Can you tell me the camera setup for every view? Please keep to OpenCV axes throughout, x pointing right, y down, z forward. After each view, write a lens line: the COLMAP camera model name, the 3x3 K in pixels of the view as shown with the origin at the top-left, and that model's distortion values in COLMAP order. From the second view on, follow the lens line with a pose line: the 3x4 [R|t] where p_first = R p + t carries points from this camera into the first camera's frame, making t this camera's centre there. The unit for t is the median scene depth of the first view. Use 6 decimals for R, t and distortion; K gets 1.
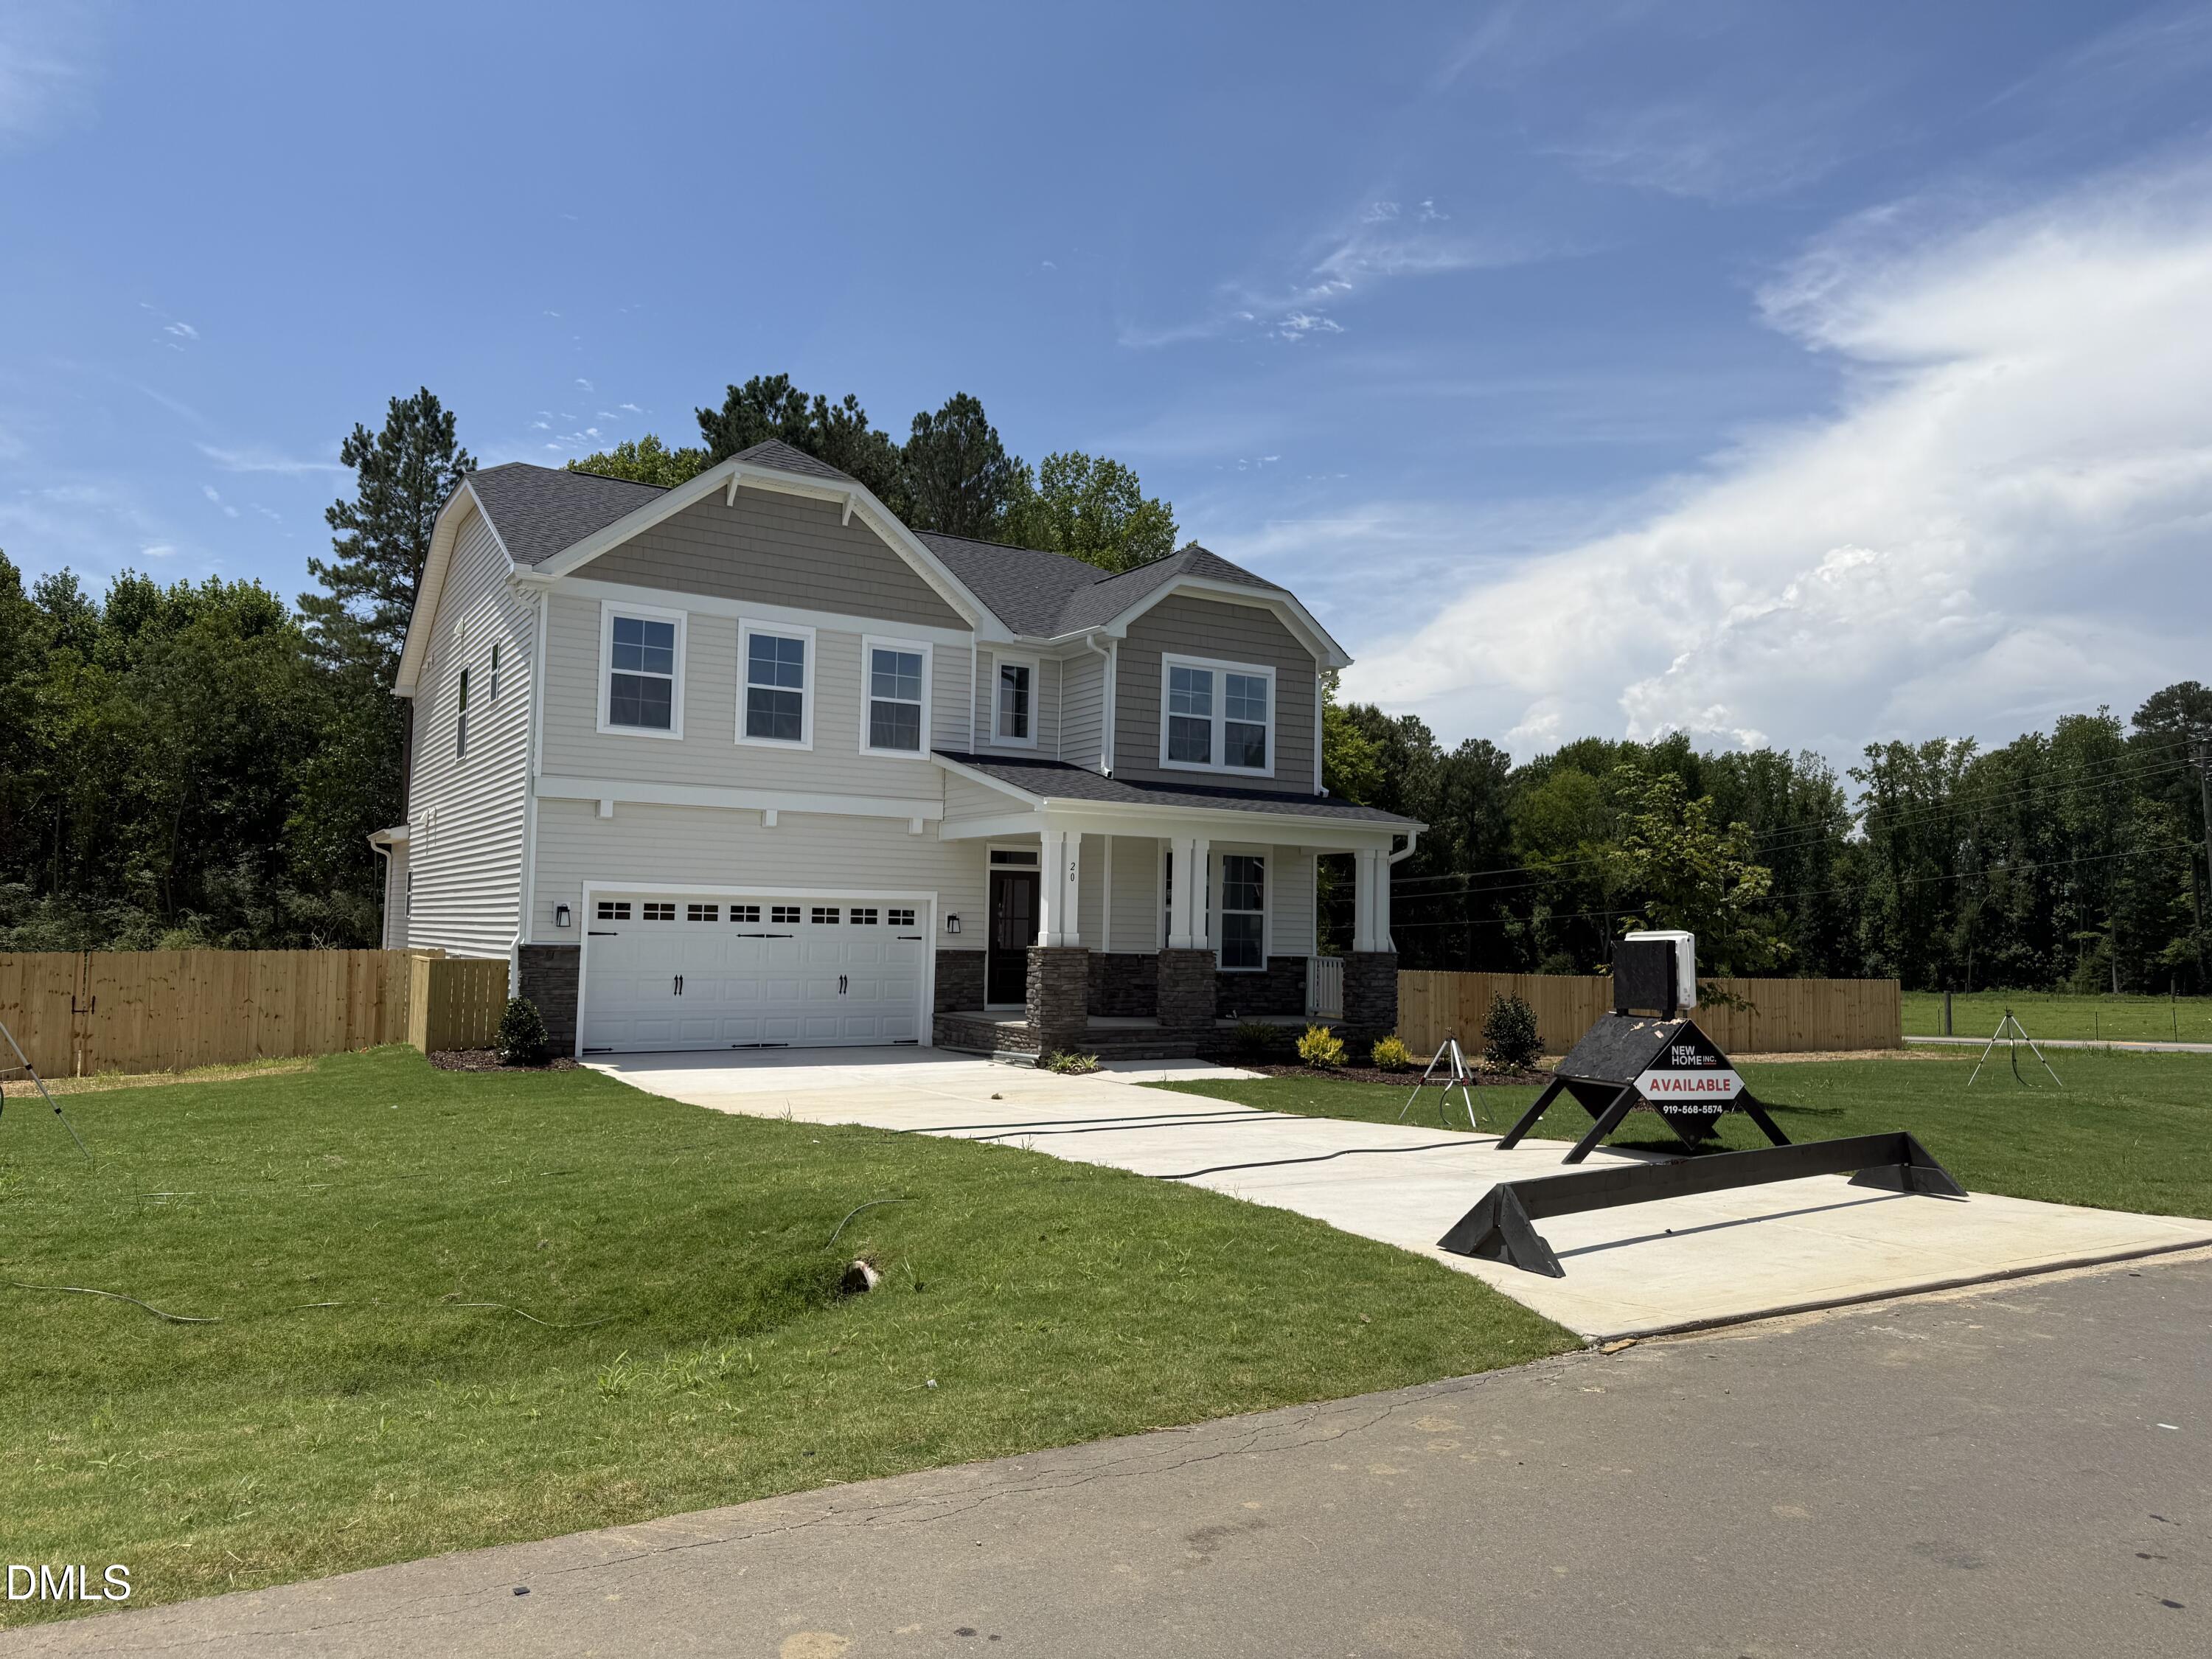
lens RADIAL K [[1564.0, 0, 1098.3], [0, 1564.0, 838.8], [0, 0, 1]] dist [0.086538, -0.095899]
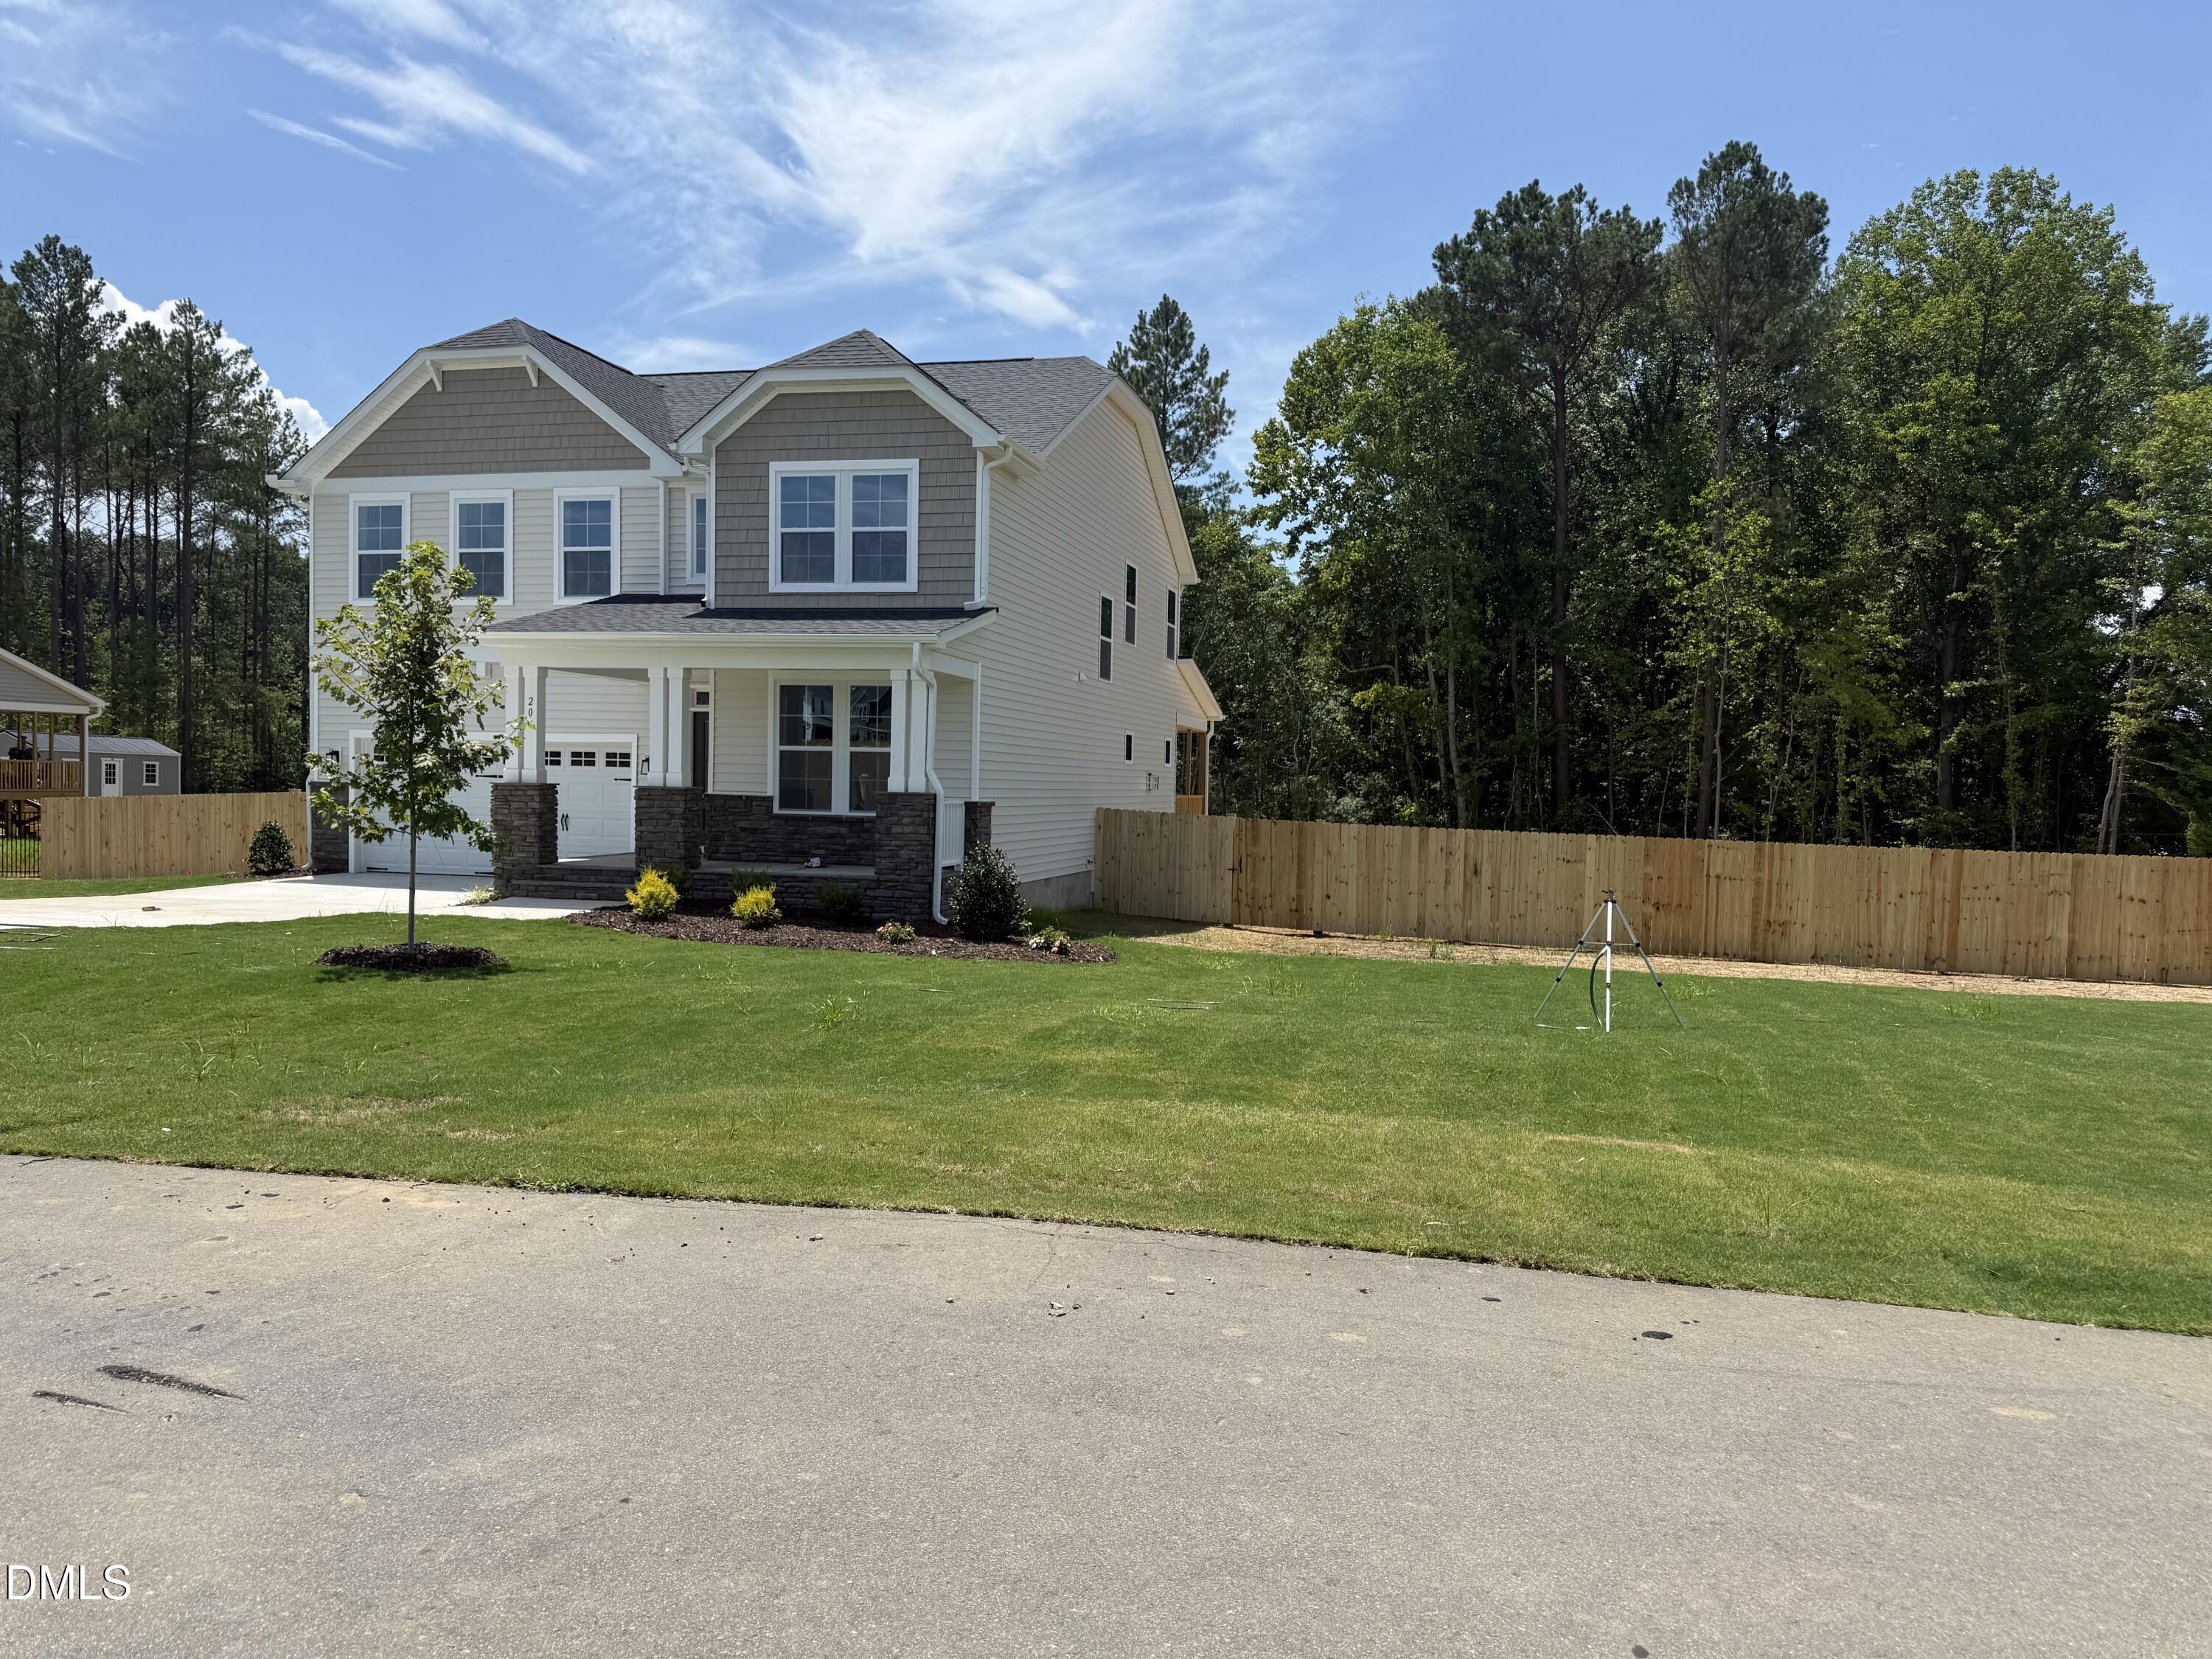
lens RADIAL K [[1564.0, 0, 1098.3], [0, 1564.0, 838.8], [0, 0, 1]] dist [0.086538, -0.095899]
pose [[0.707226, 0.018974, -0.706733, 0.846201], [0.035257, 0.997449, 0.062061, 0.049493], [0.706108, -0.068809, 0.704753, 0.490848]]
